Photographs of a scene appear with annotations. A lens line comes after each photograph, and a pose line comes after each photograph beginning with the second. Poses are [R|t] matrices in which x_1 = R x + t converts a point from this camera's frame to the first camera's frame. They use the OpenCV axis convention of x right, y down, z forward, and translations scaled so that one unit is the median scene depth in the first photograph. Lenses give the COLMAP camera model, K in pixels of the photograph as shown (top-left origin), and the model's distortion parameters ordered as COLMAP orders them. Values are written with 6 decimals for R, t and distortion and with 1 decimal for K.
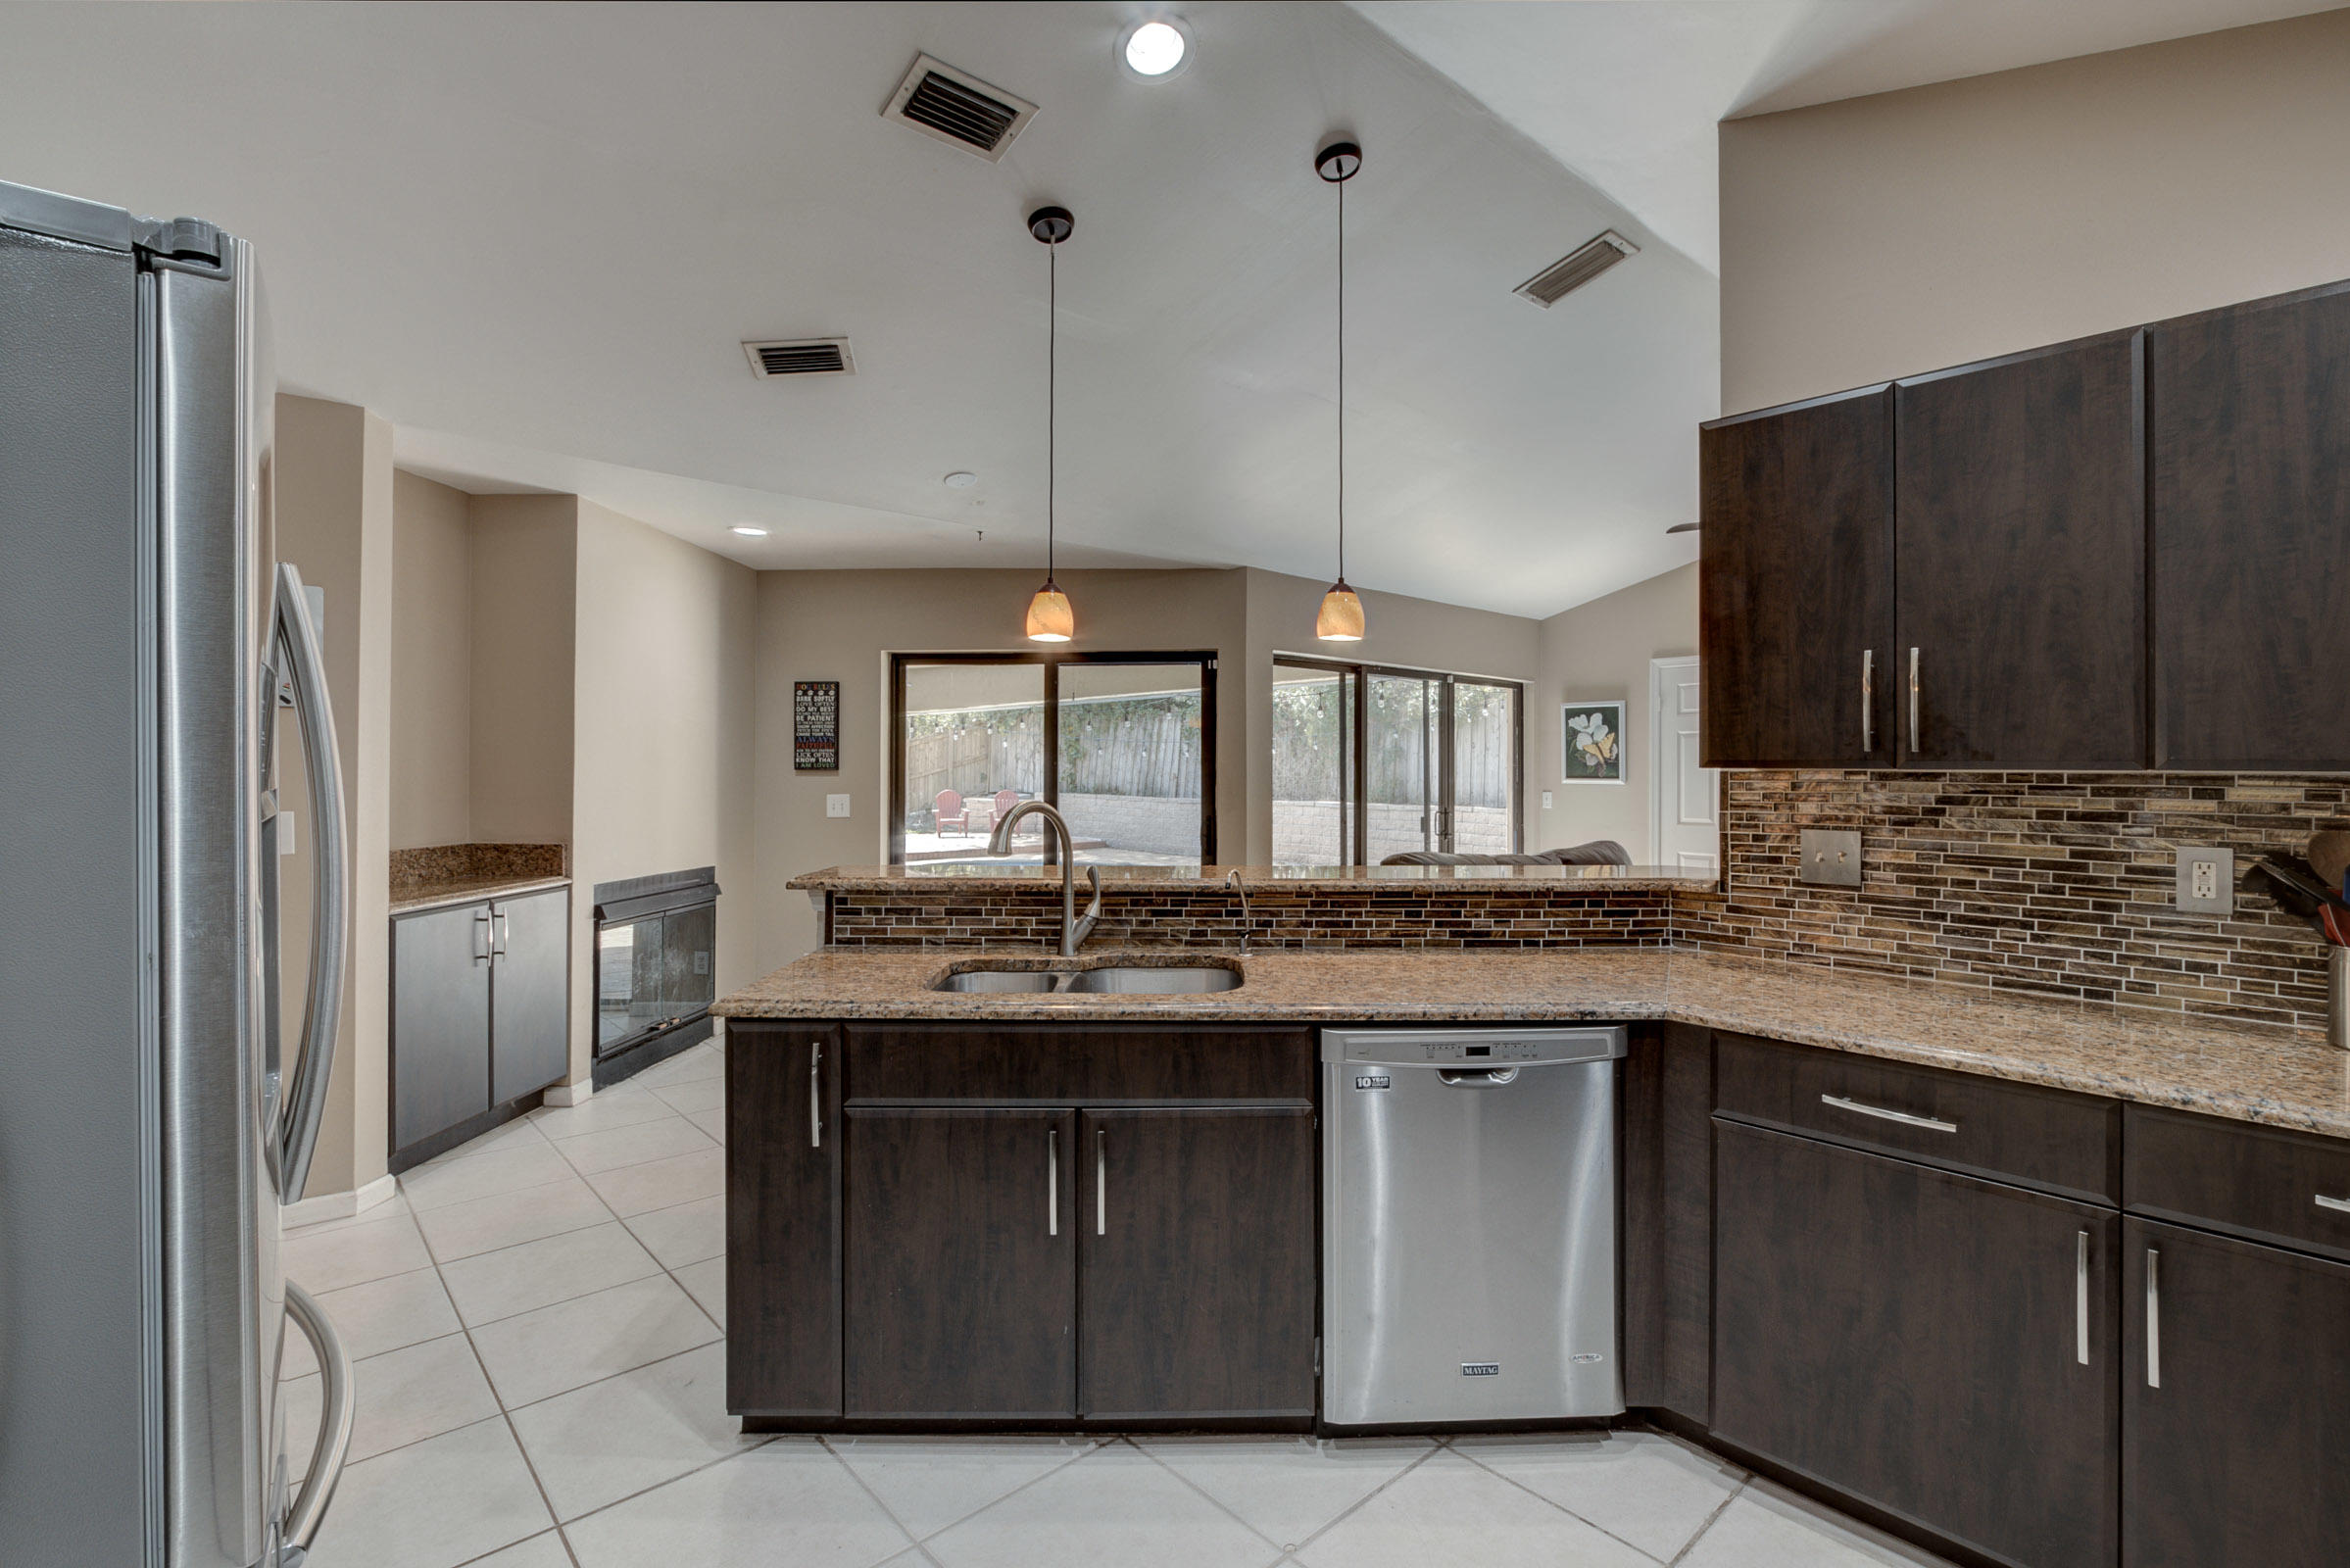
lens RADIAL K [[1108.4, 0, 1172.5], [0, 1108.4, 757.8], [0, 0, 1]] dist [-0.018485, 0.004190]
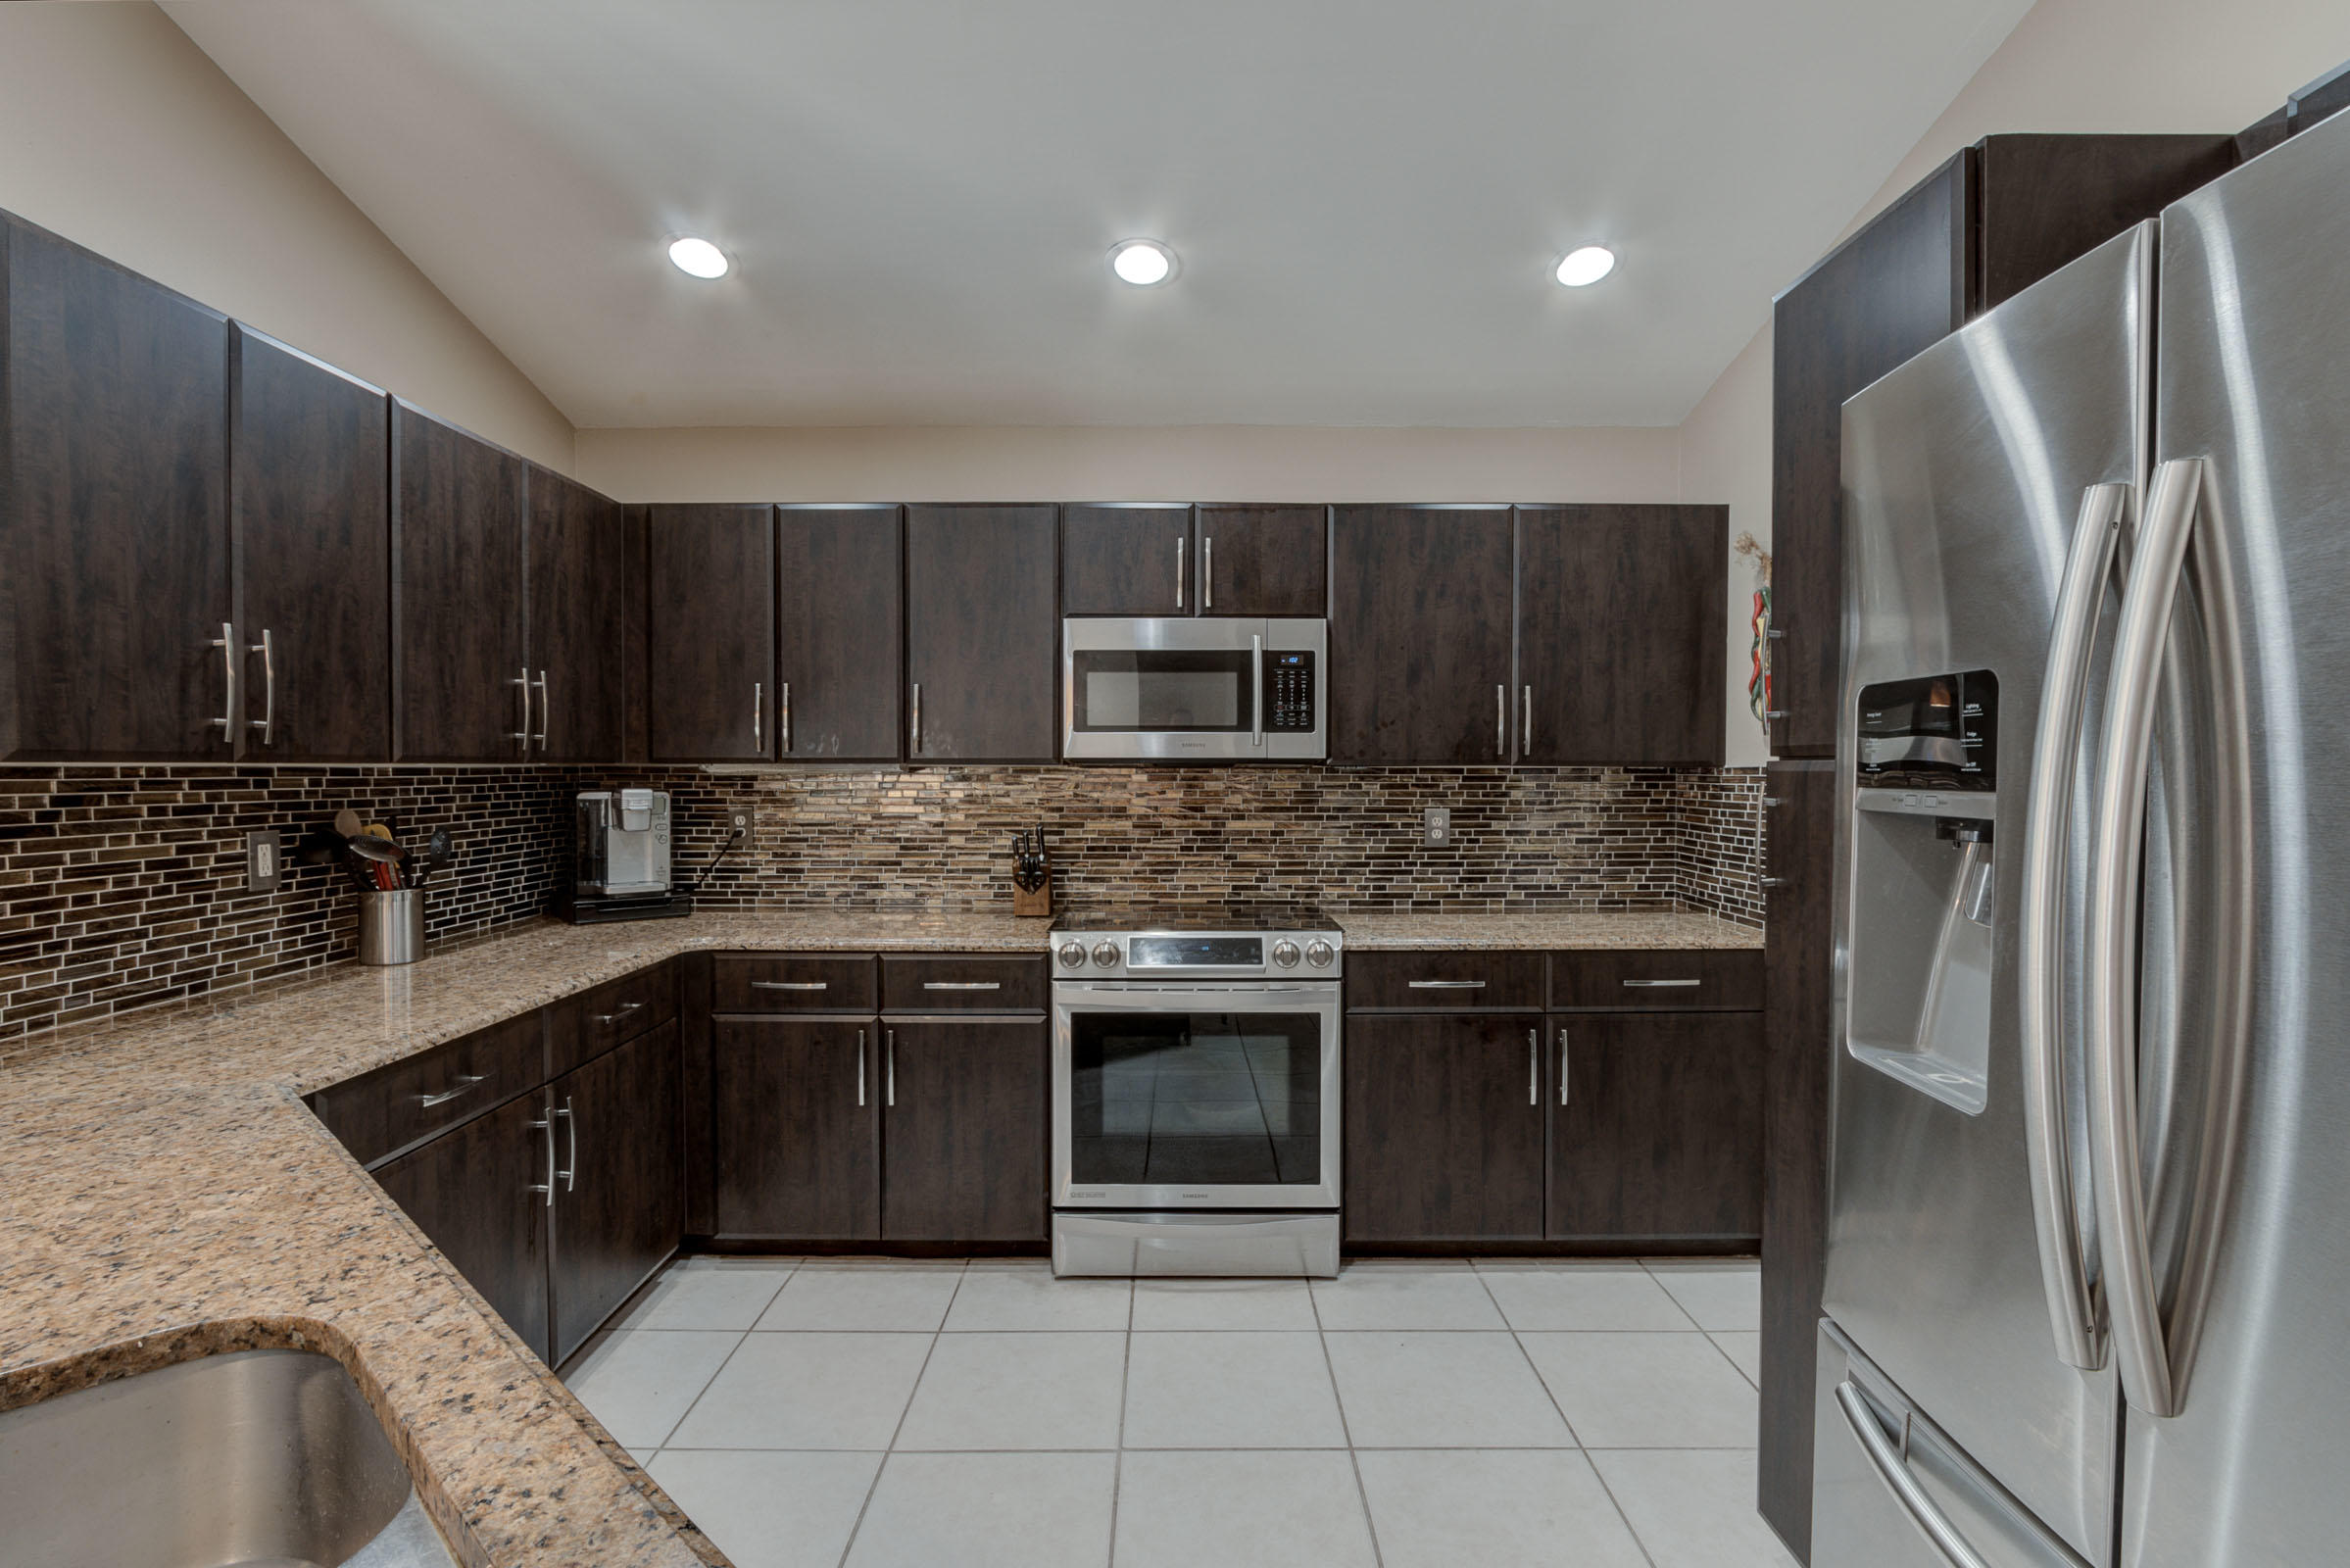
lens RADIAL K [[1108.4, 0, 1169.4], [0, 1108.4, 779.9], [0, 0, 1]] dist [-0.018485, 0.004190]
pose [[-0.747956, -0.013333, 0.663614, -0.471344], [-0.009121, 0.999910, 0.009810, 0.008130], [-0.663686, 0.001284, -0.748010, 1.136053]]
